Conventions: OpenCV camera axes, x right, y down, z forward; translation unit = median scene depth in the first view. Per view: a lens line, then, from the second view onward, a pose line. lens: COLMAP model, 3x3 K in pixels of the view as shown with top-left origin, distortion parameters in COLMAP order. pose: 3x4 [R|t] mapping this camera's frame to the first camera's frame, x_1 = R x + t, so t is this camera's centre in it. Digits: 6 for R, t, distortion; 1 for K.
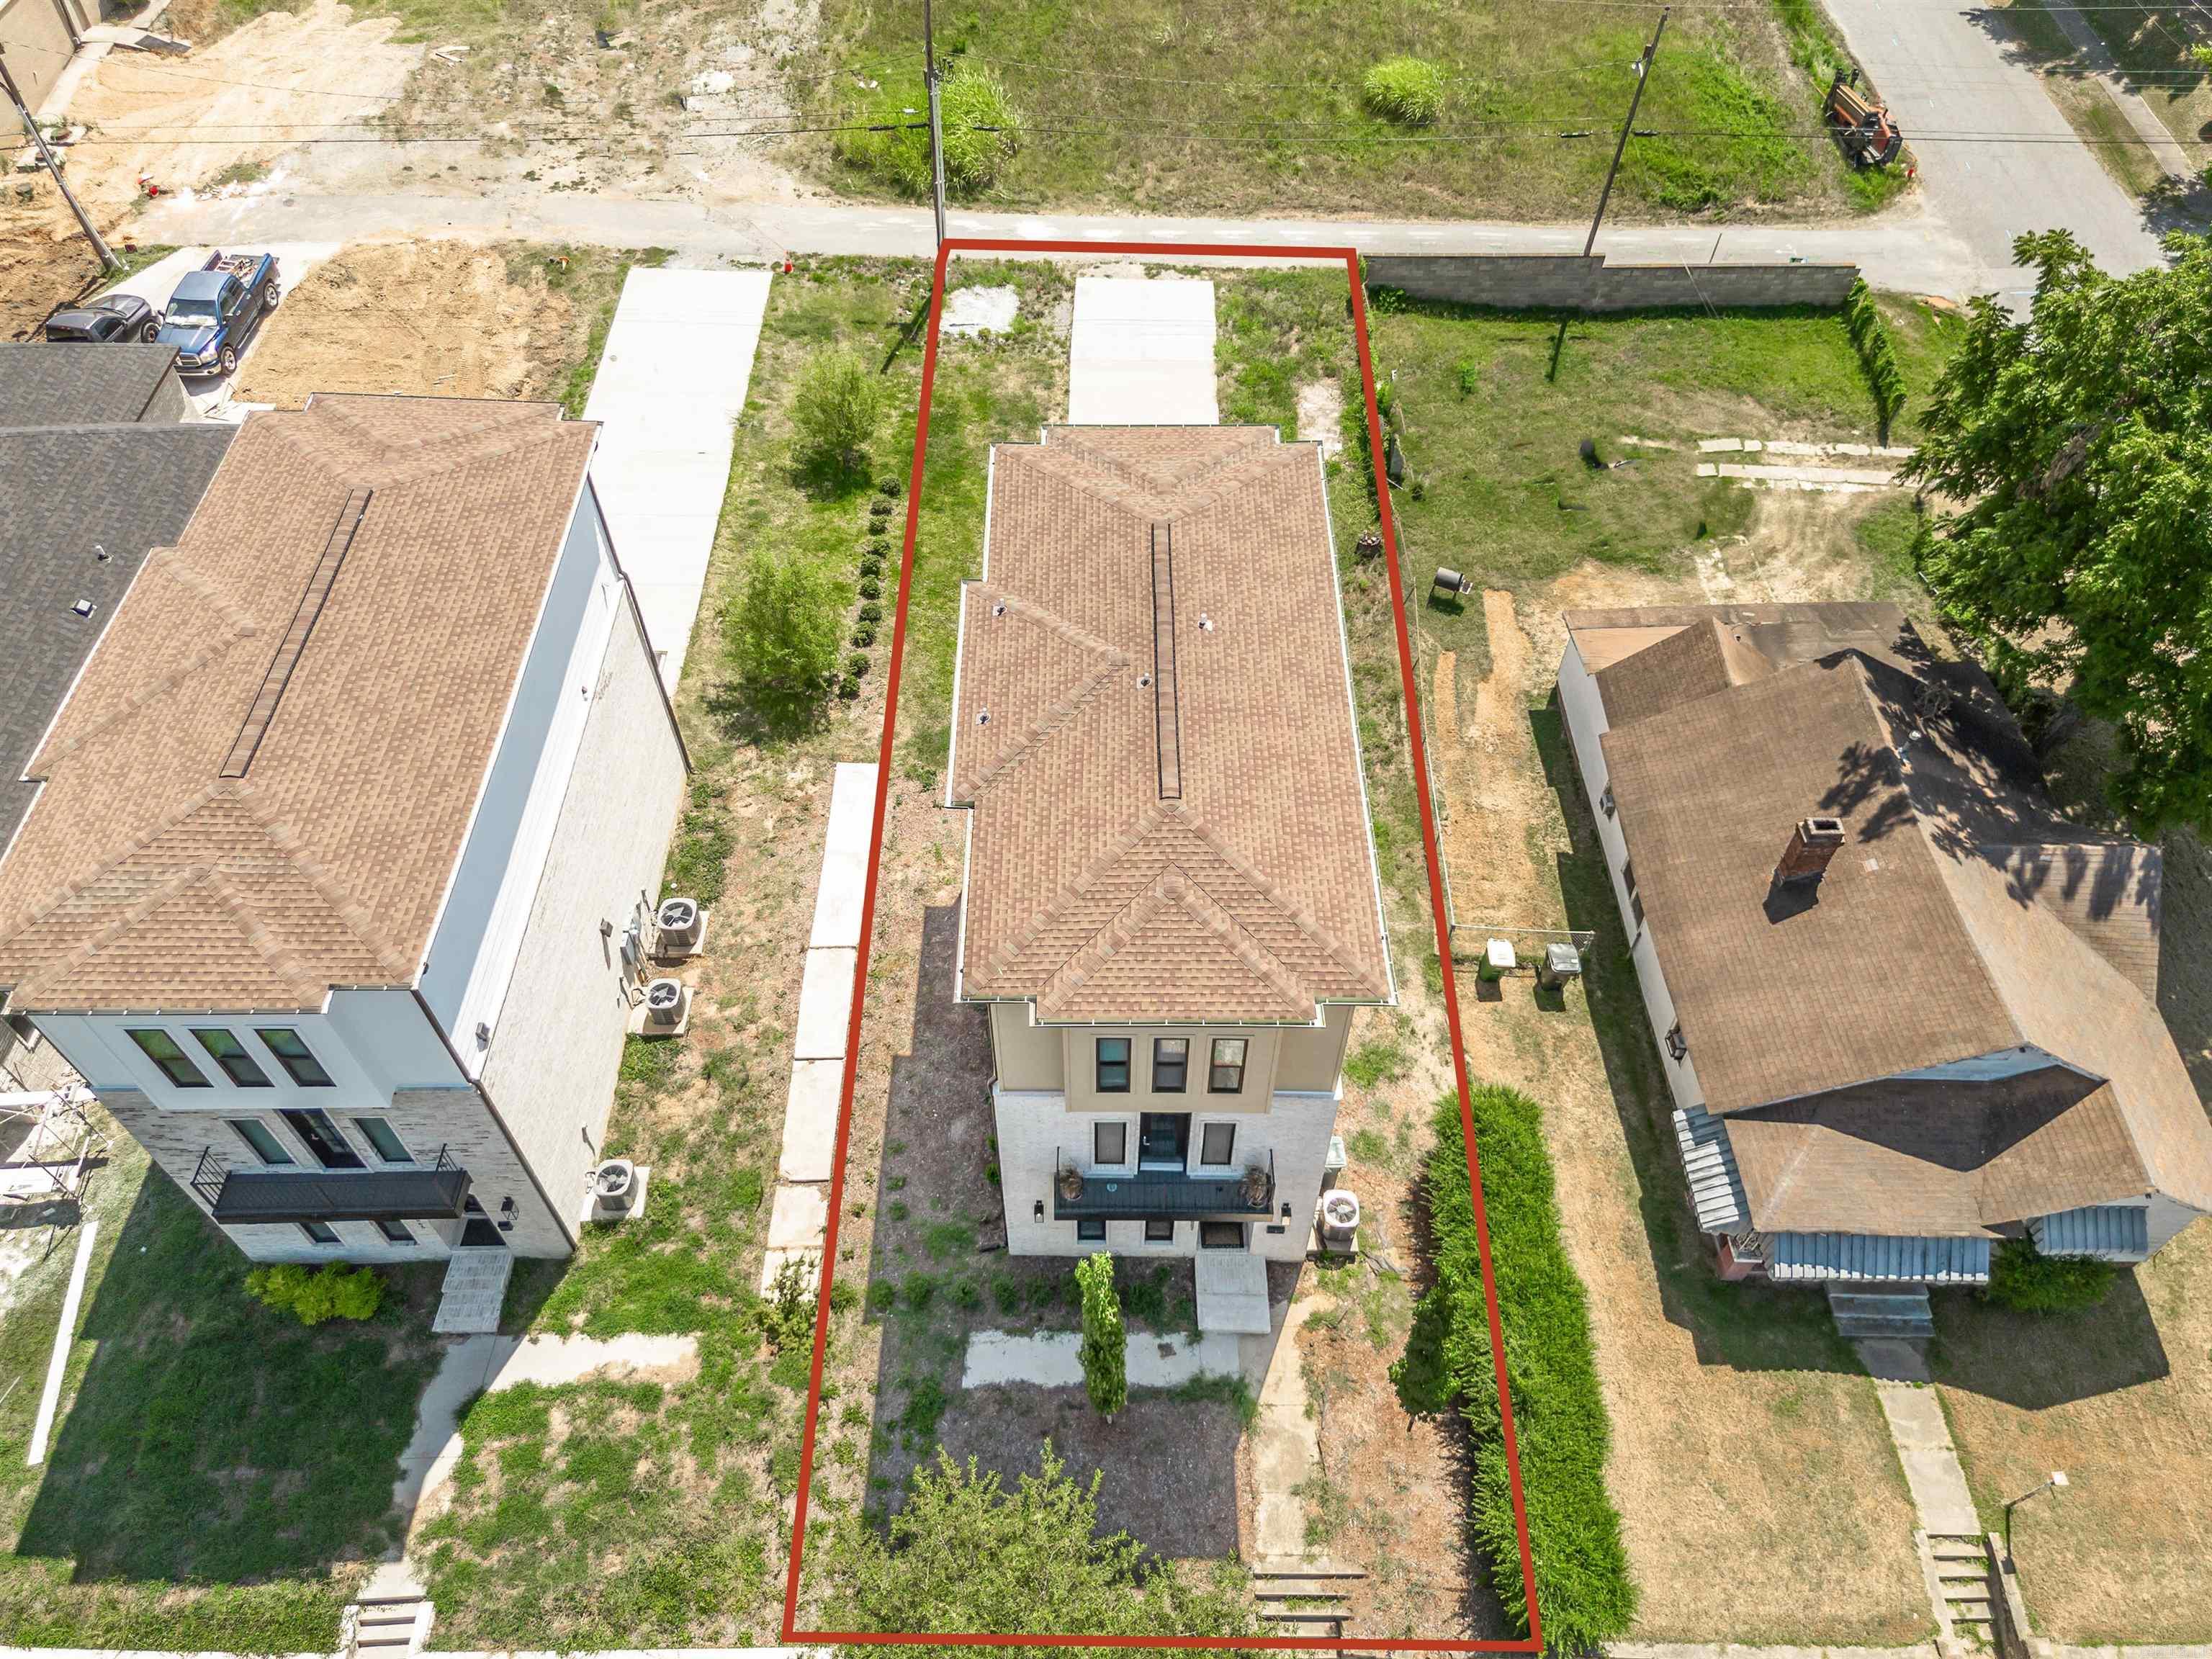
lens RADIAL K [[1558.0, 0, 1092.9], [0, 1558.0, 824.6], [0, 0, 1]] dist [0.263834, -0.266393]
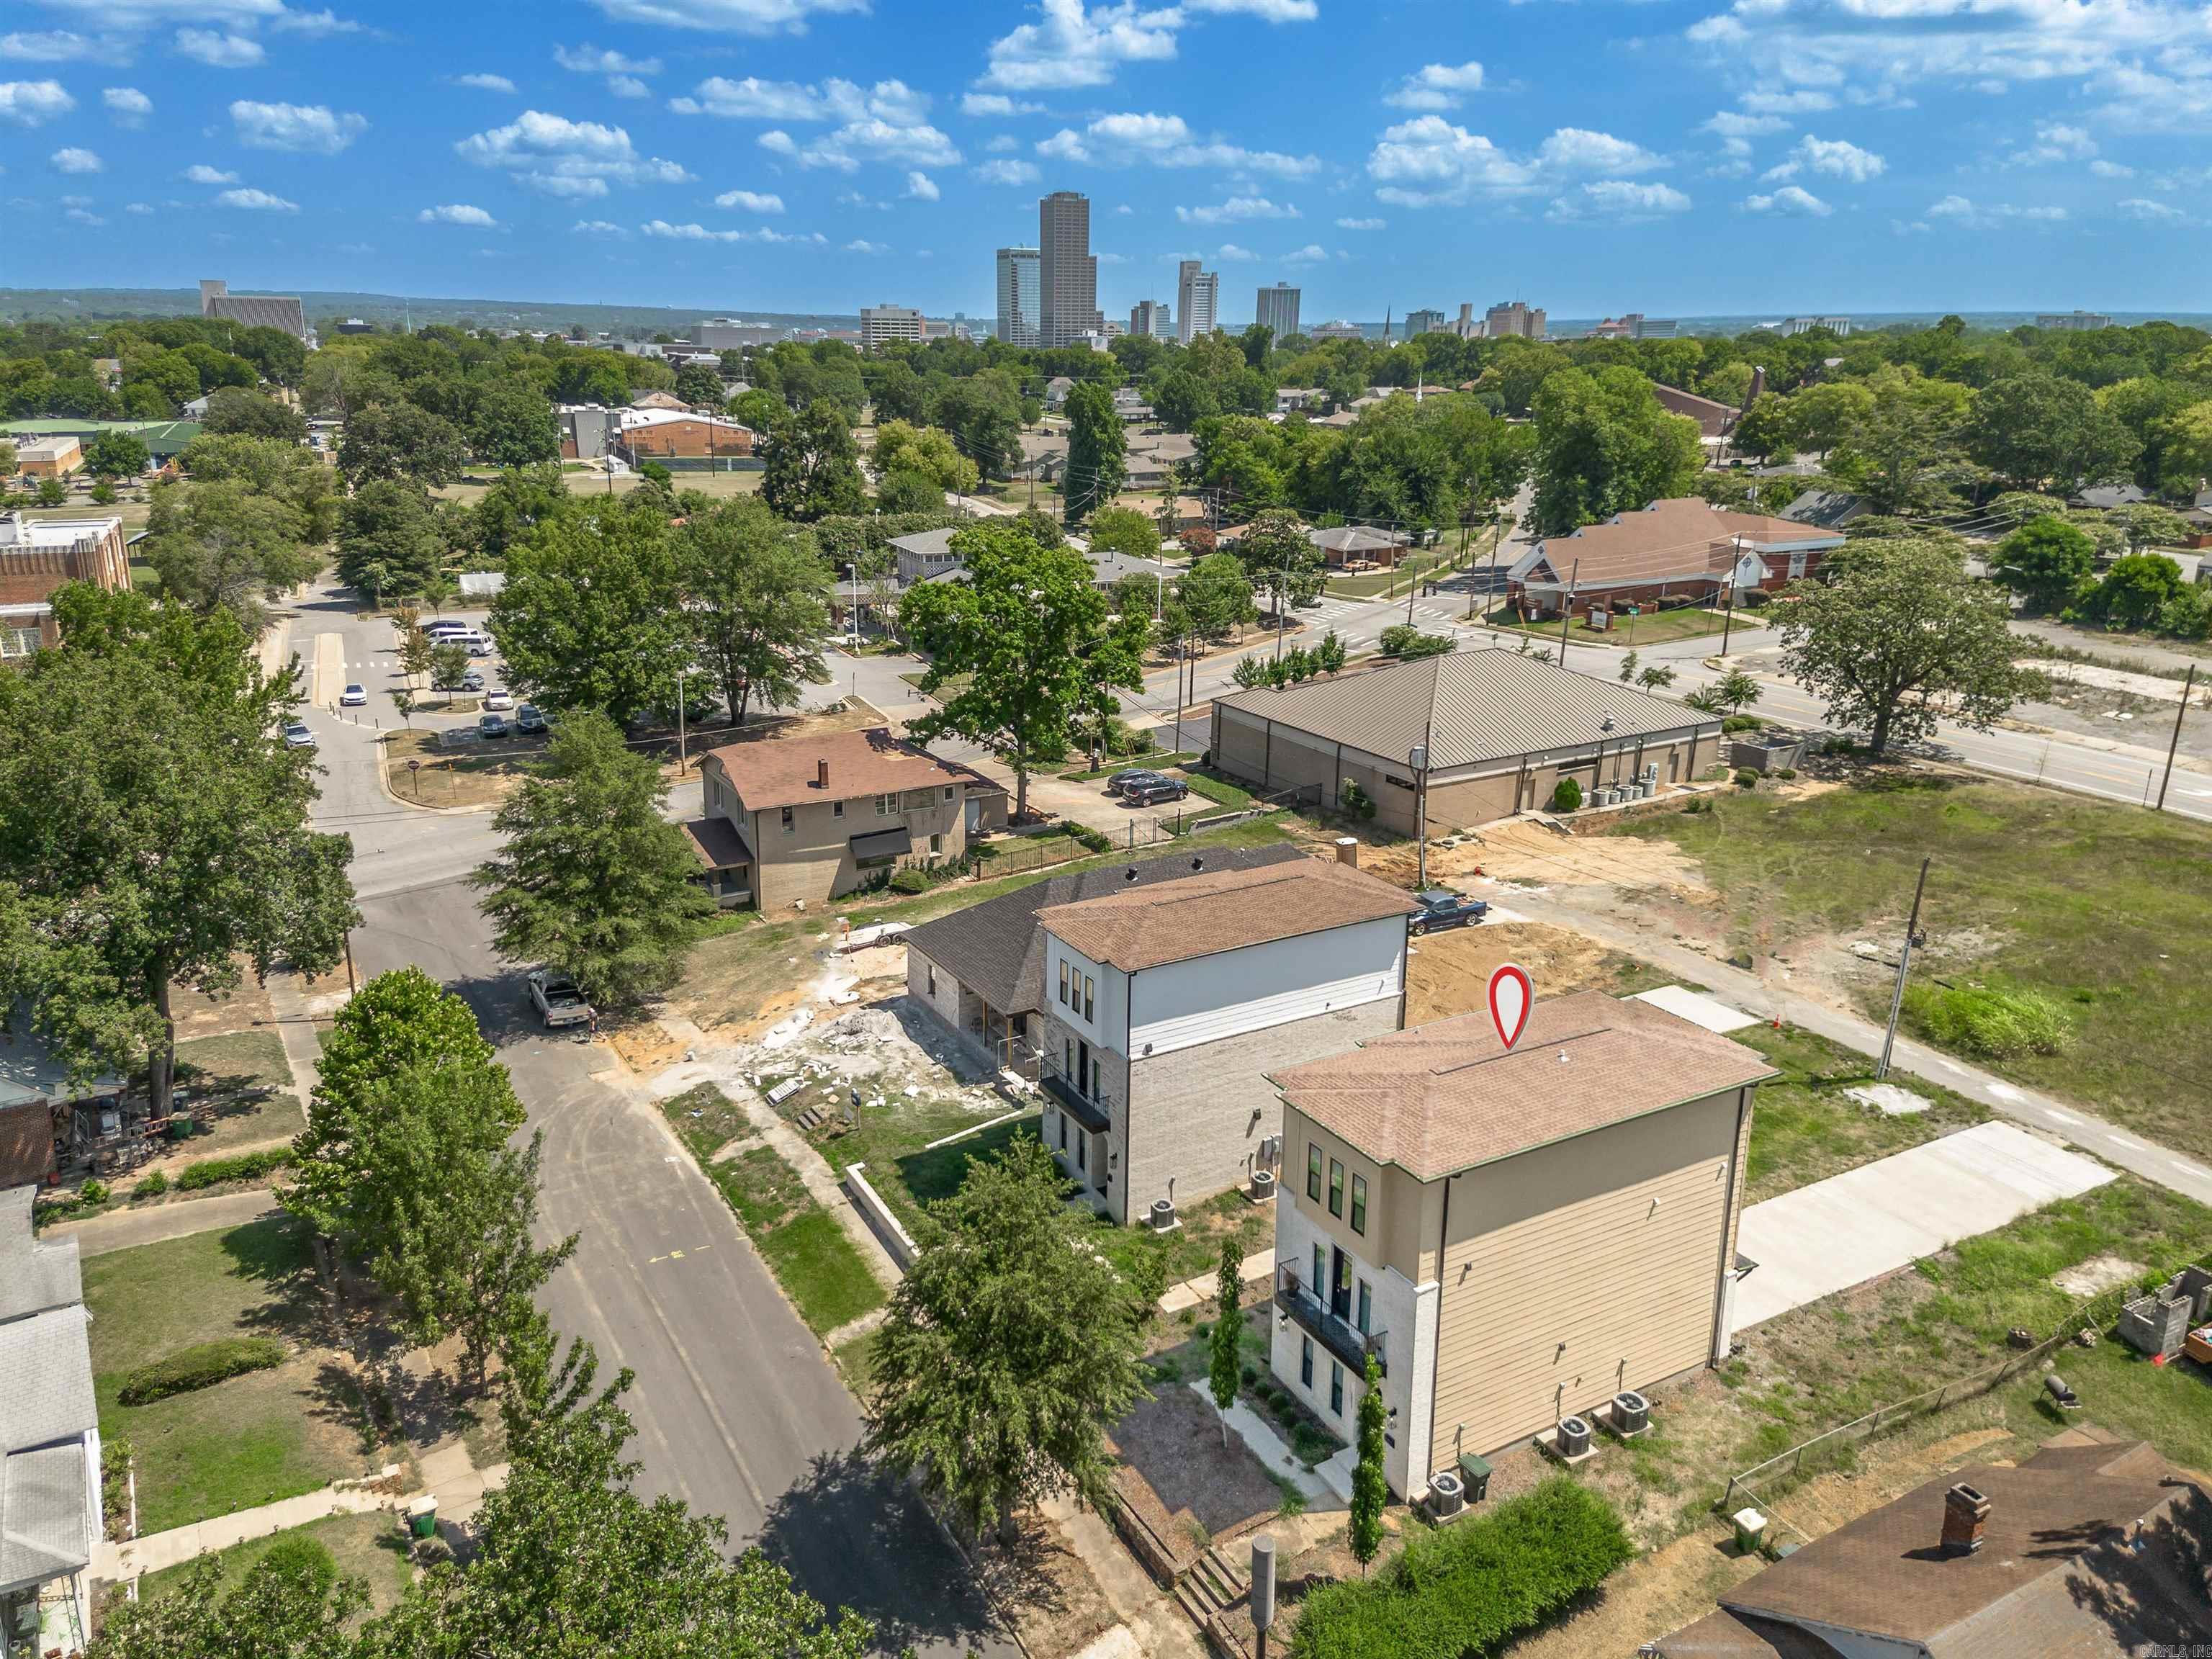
lens RADIAL K [[1558.0, 0, 1092.9], [0, 1558.0, 824.6], [0, 0, 1]] dist [0.263834, -0.266393]
pose [[0.518075, 0.256052, -0.816110, 1.019018], [-0.663698, 0.722208, -0.194732, 0.314837], [0.539539, 0.642537, 0.544099, -0.286440]]
